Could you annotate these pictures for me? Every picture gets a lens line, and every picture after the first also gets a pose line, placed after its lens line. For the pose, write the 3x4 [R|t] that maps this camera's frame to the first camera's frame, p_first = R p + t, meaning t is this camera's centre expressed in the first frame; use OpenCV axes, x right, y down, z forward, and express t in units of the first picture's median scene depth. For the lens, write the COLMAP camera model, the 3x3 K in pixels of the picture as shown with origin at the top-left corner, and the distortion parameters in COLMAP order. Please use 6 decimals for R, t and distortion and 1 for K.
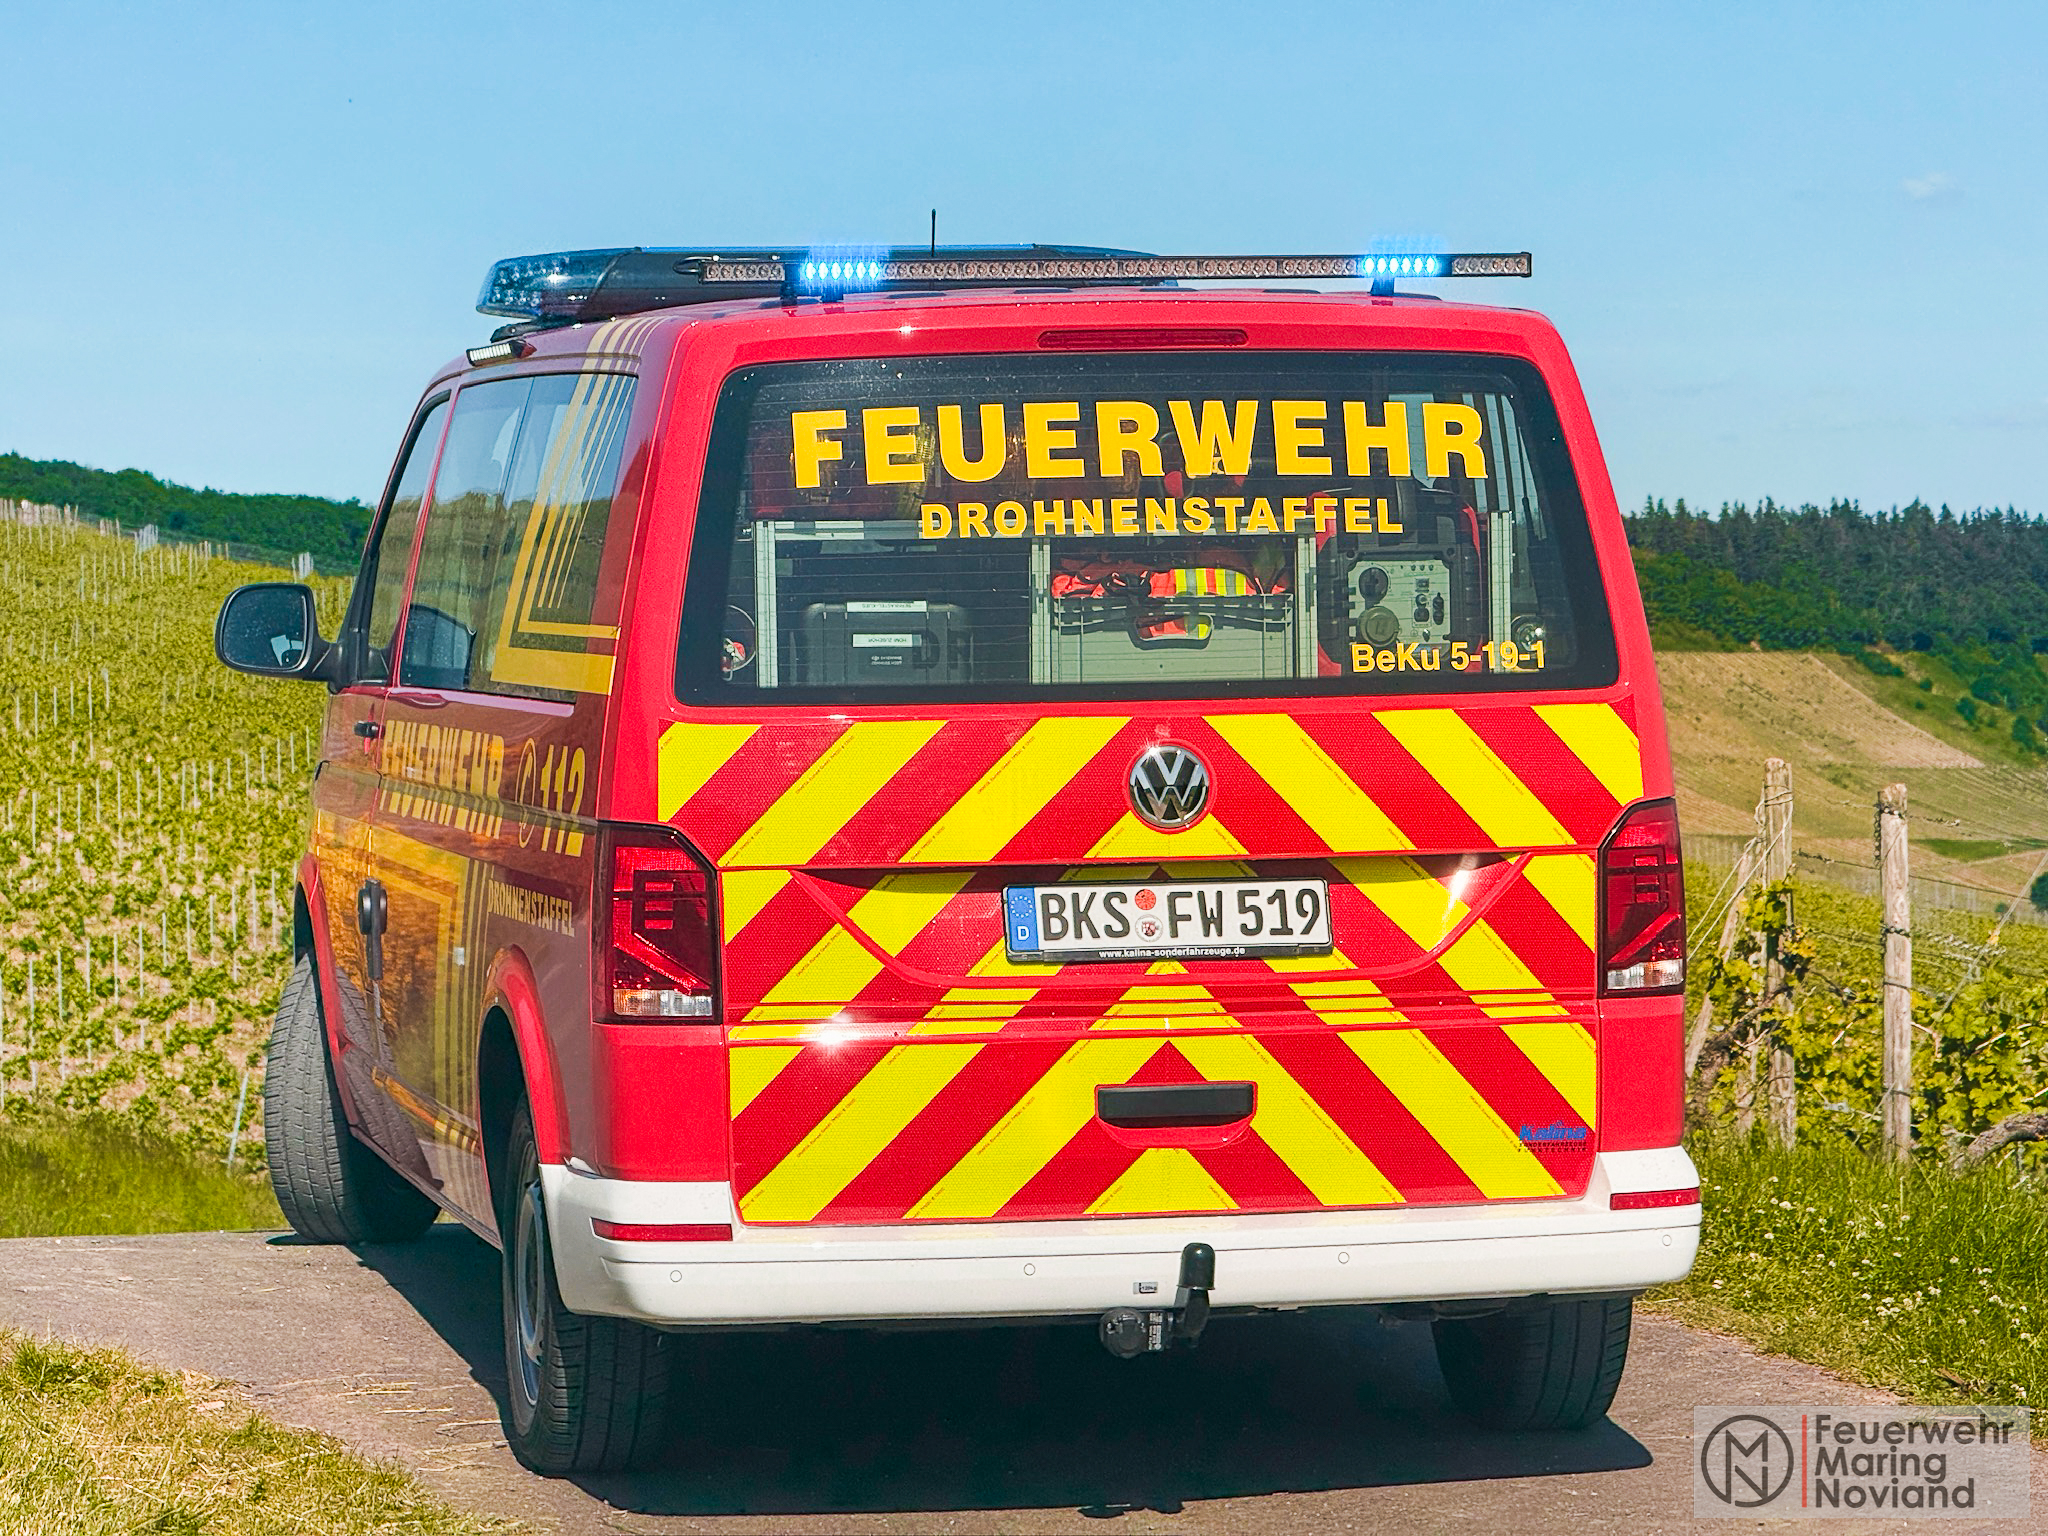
lens RADIAL K [[7247.5, 0, 1029.7], [0, 7247.5, 709.7], [0, 0, 1]] dist [0.243794, 0.146479]
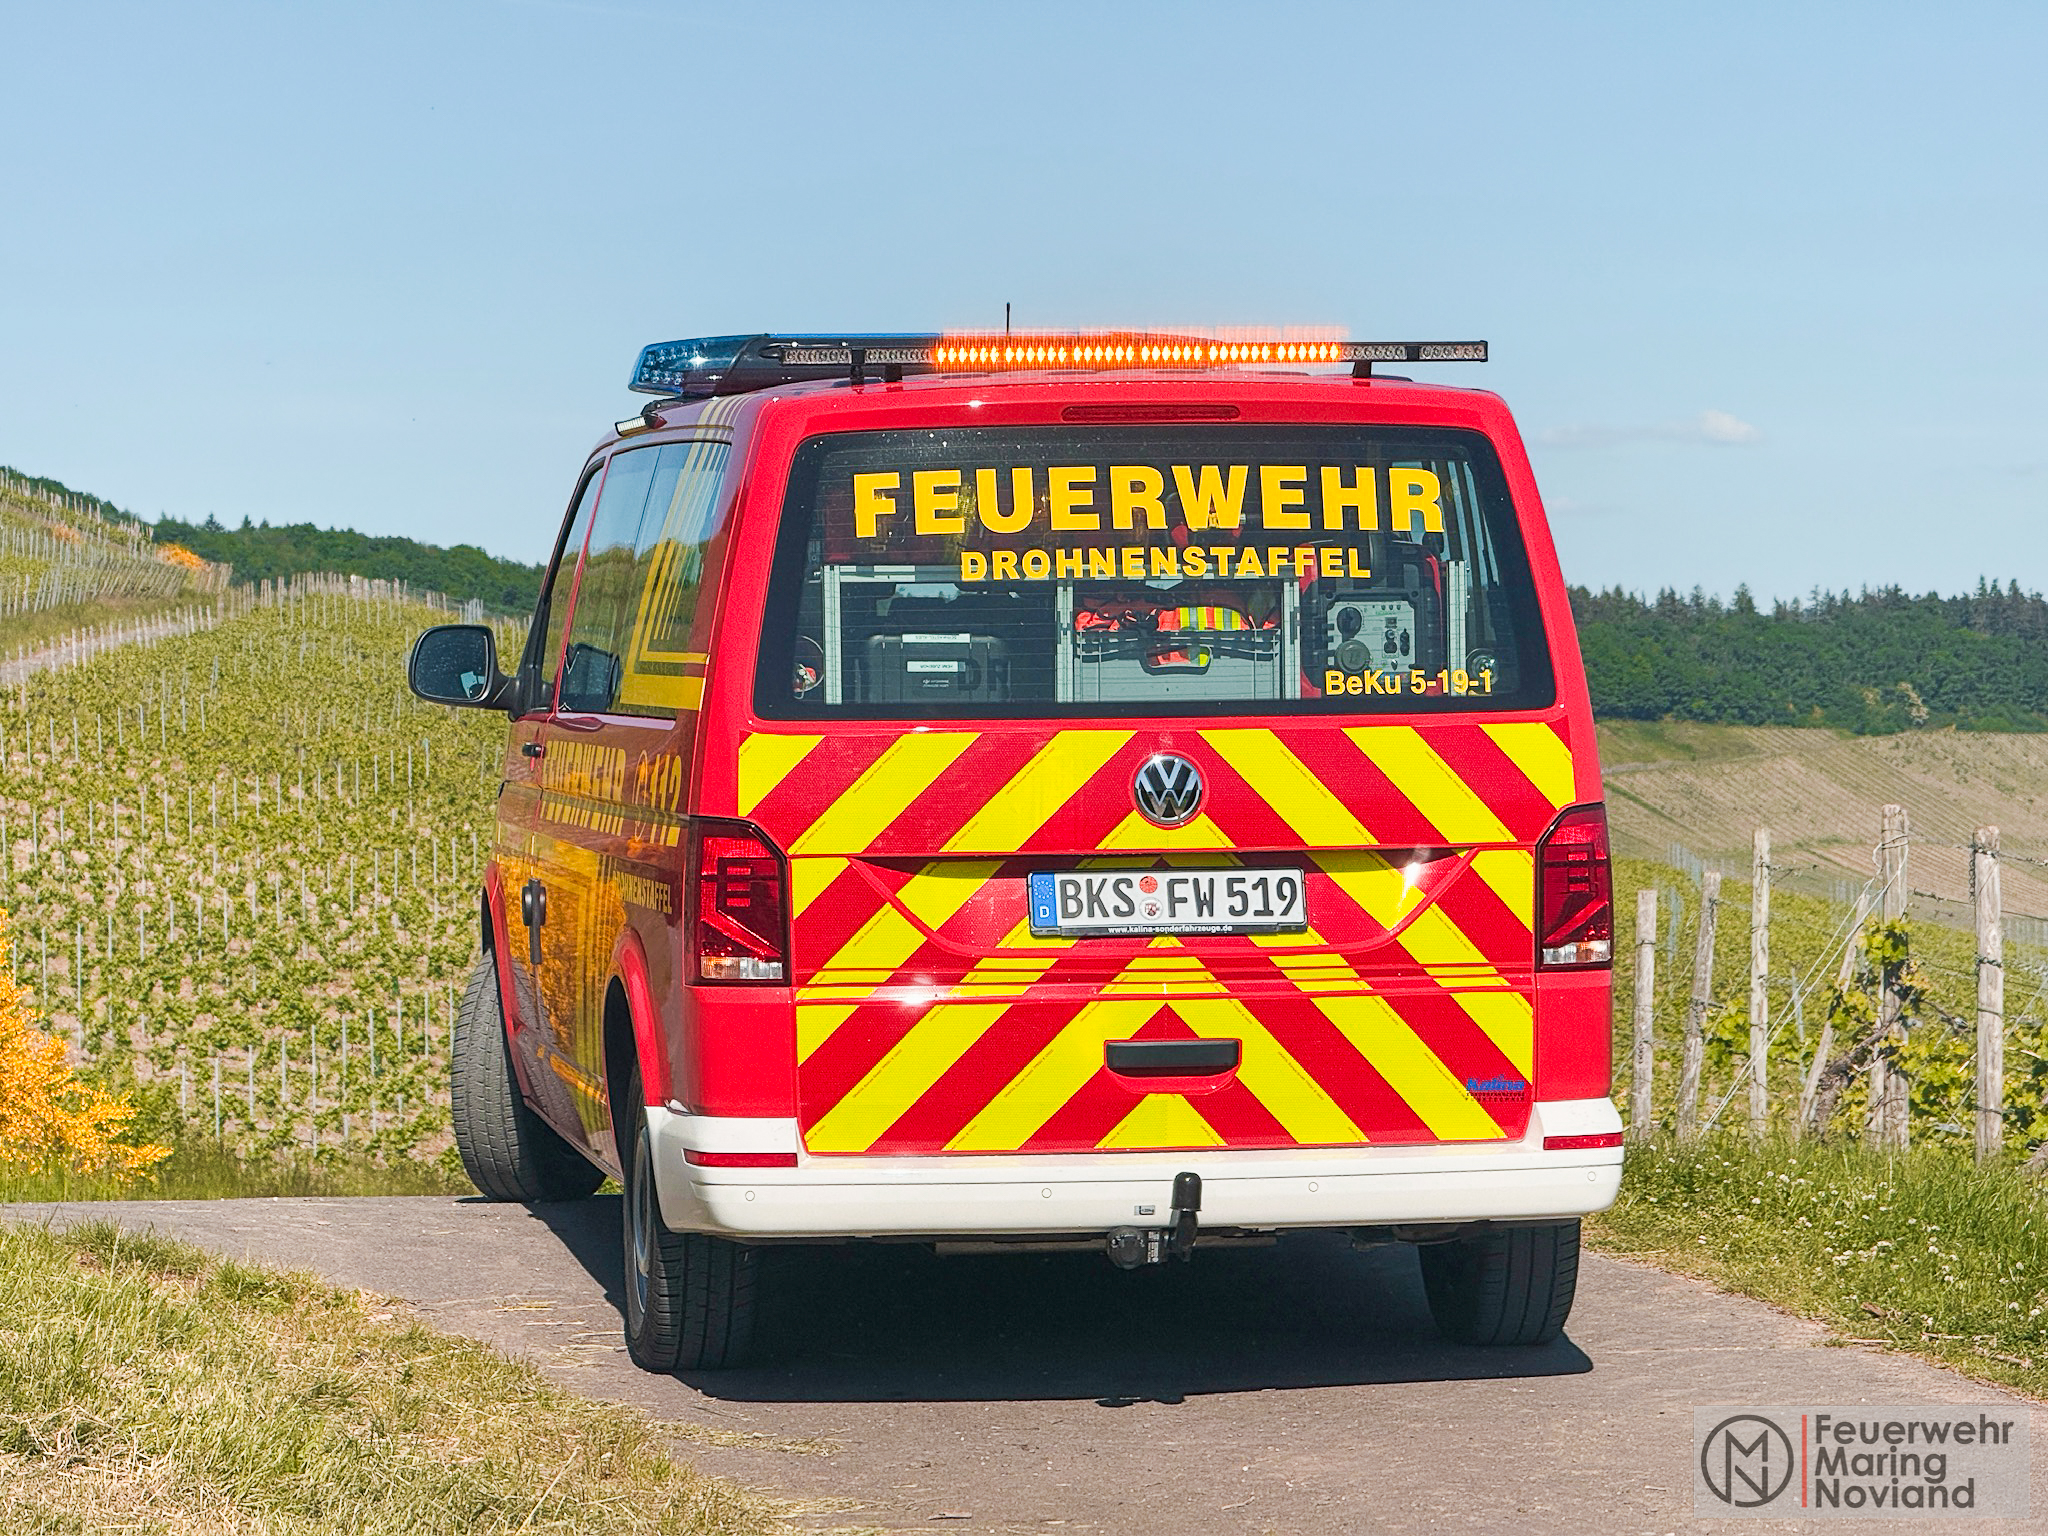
lens RADIAL K [[7232.1, 0, 1024.0], [0, 7232.1, 768.0], [0, 0, 1]] dist [0.219117, 1.740006]
pose [[0.998941, 0.005114, -0.045715, 0.048974], [-0.005239, 0.999983, -0.002616, 0.010094], [0.045701, 0.002853, 0.998951, -0.183352]]
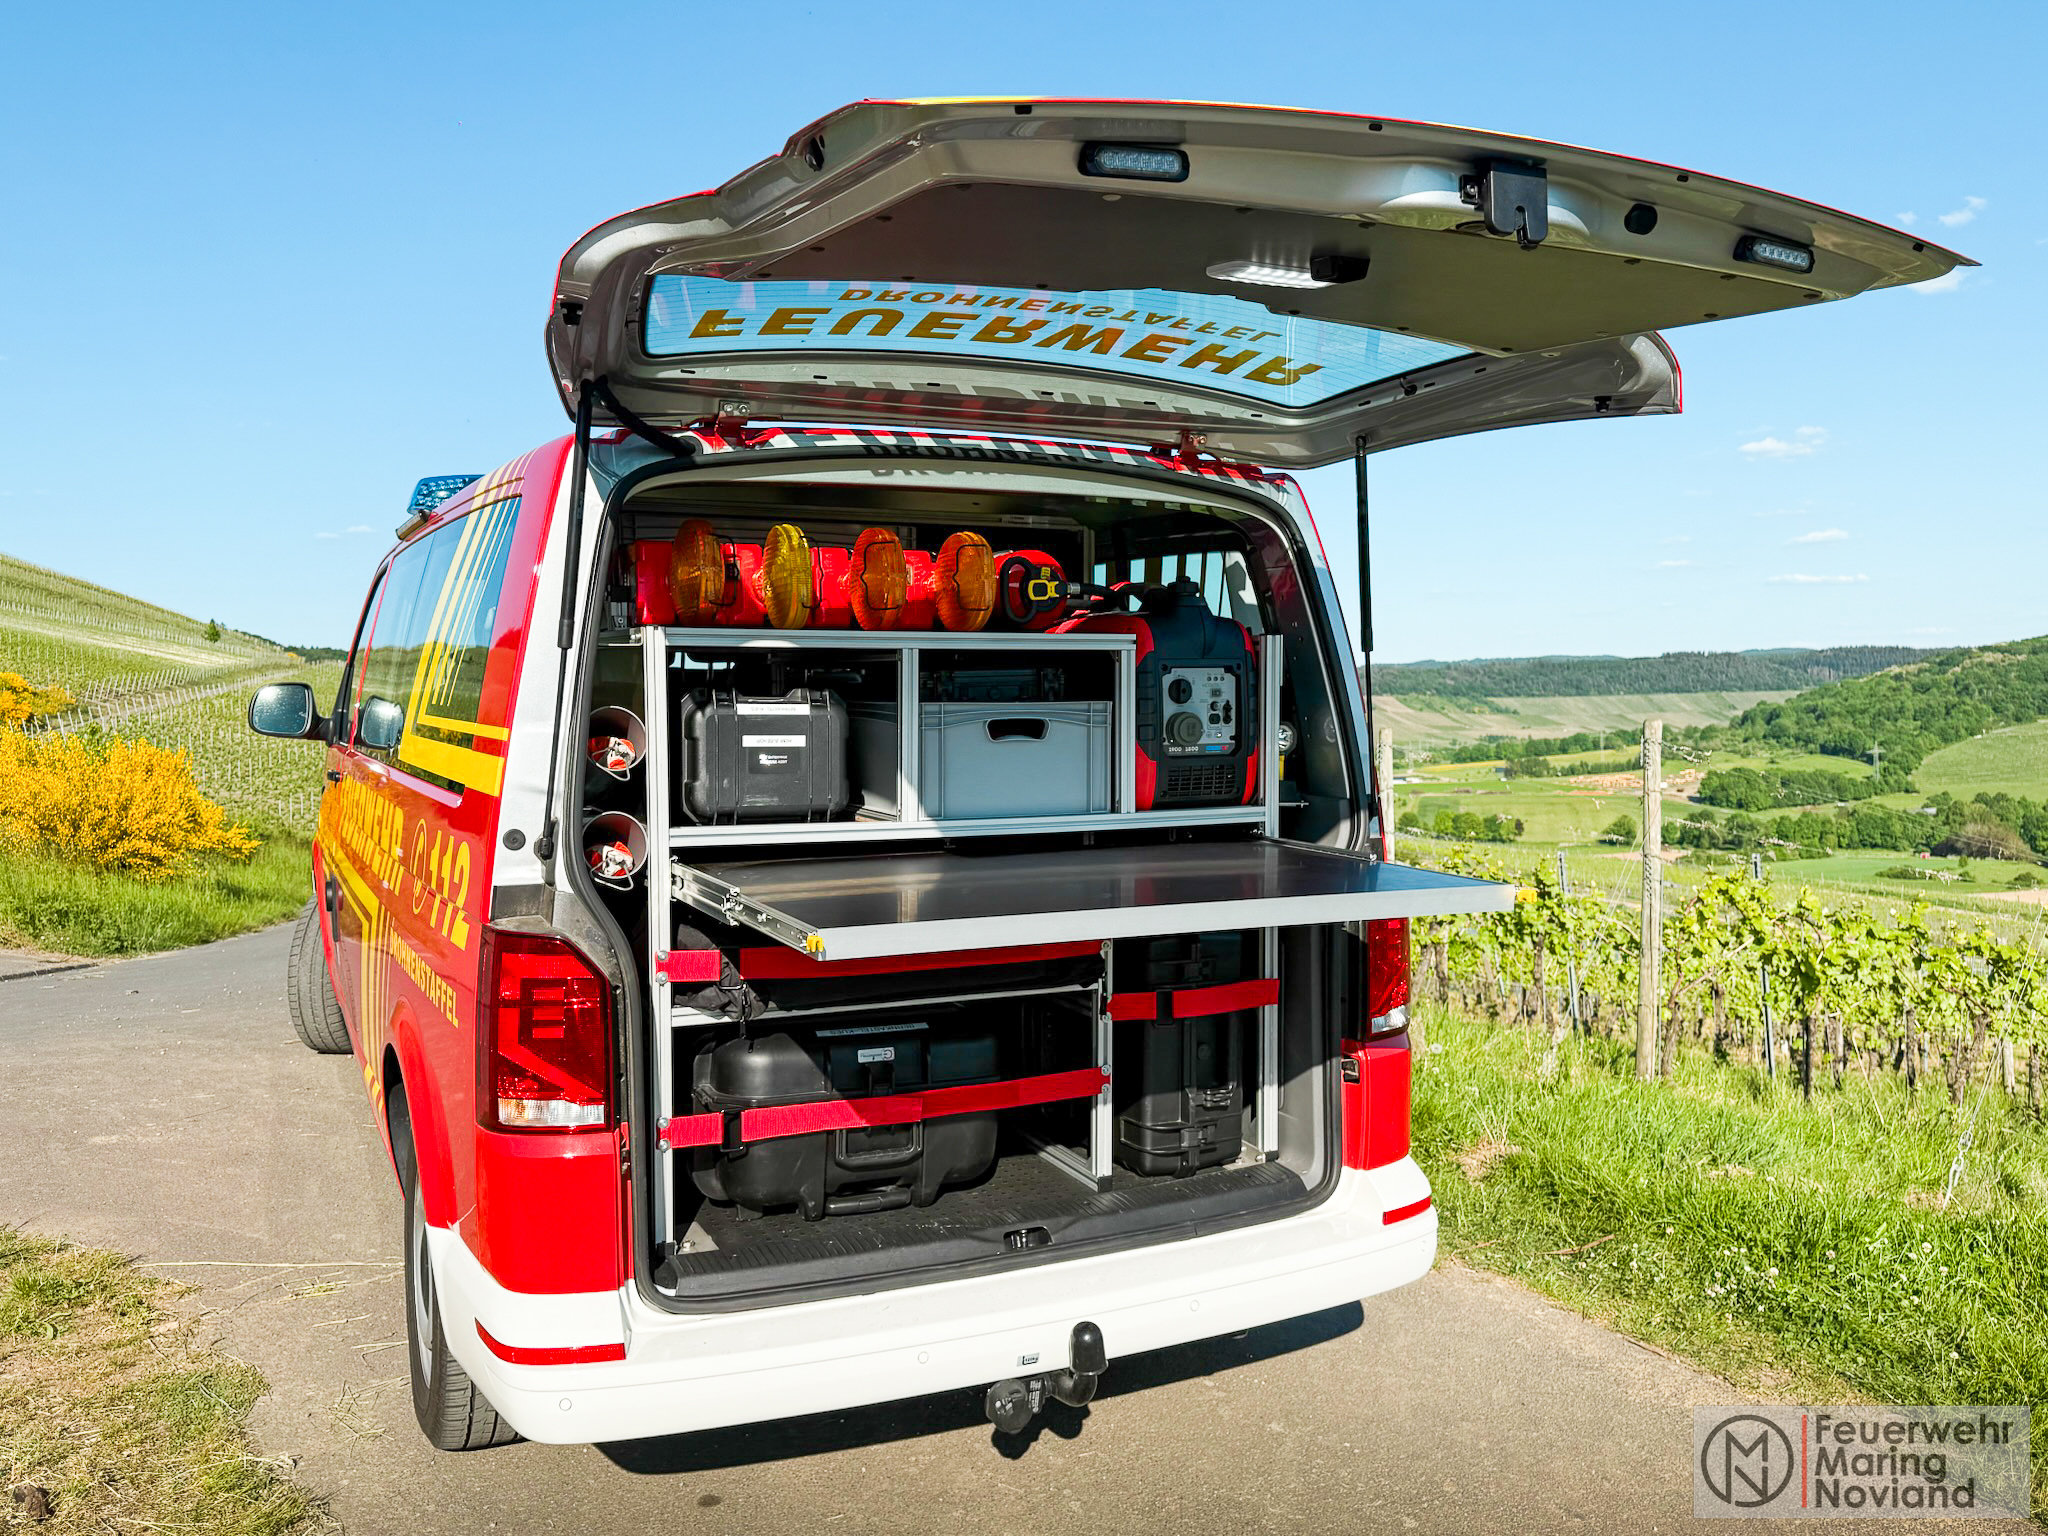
lens RADIAL K [[1705.3, 0, 1024.0], [0, 1705.3, 768.0], [0, 0, 1]] dist [0.038086, 0.000151]
pose [[0.971274, 0.000384, 0.237964, -0.042704], [-0.007021, 0.999610, 0.027044, -0.012347], [-0.237860, -0.027938, 0.970897, 0.745073]]
